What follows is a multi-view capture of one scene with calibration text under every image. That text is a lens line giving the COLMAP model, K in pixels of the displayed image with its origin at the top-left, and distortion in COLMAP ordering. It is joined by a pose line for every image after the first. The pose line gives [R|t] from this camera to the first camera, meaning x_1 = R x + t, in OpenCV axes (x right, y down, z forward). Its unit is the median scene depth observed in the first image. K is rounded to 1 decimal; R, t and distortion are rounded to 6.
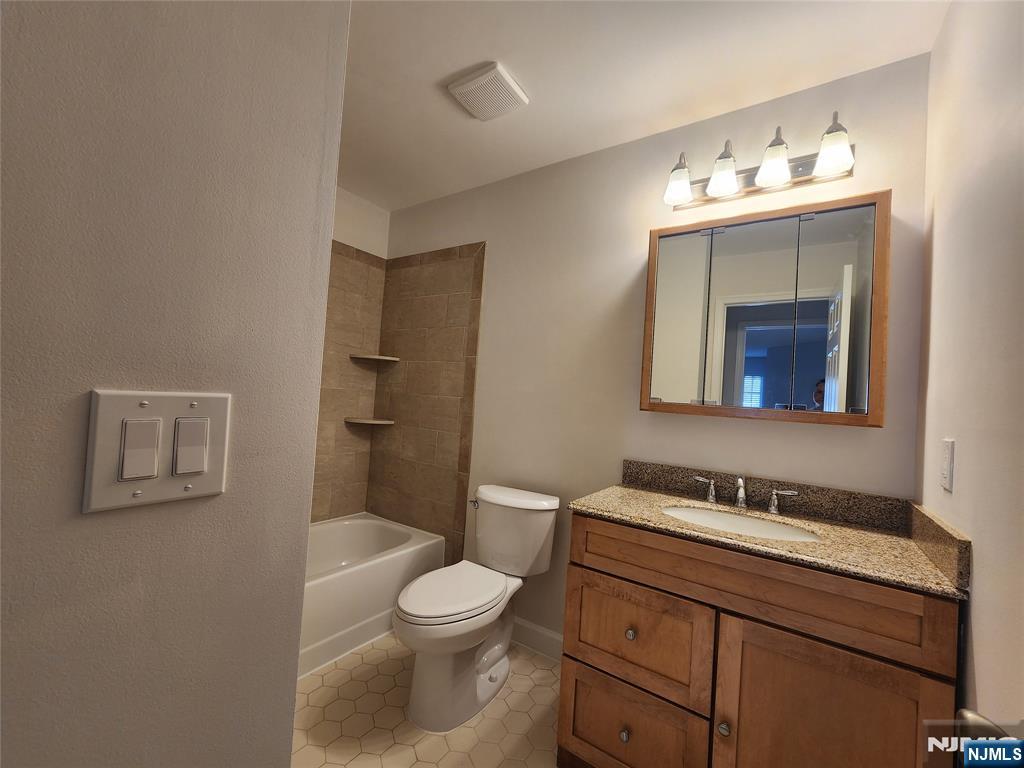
lens RADIAL K [[418.7, 0, 508.8], [0, 418.7, 388.6], [0, 0, 1]] dist [-0.003575, 0.000026]
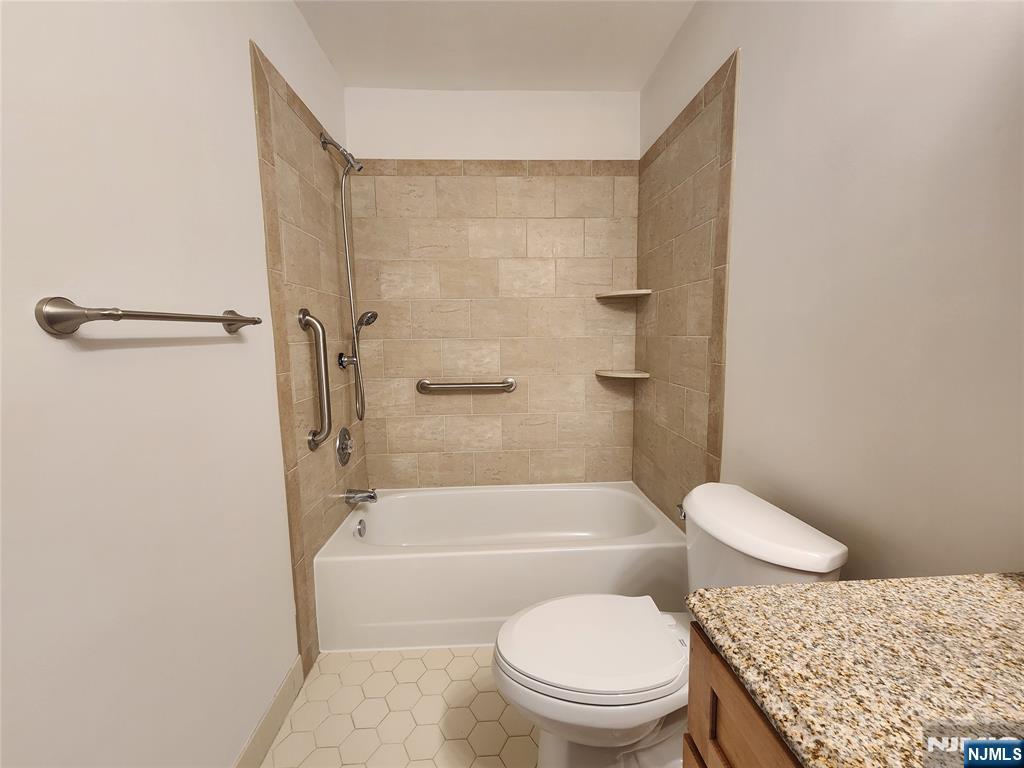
lens RADIAL K [[418.7, 0, 510.1], [0, 418.7, 383.4], [0, 0, 1]] dist [-0.003575, 0.000026]
pose [[0.594754, 0.010904, -0.803833, 0.189995], [0.081594, 0.993926, 0.073853, 0.018198], [0.799756, -0.109512, 0.590252, 0.344296]]
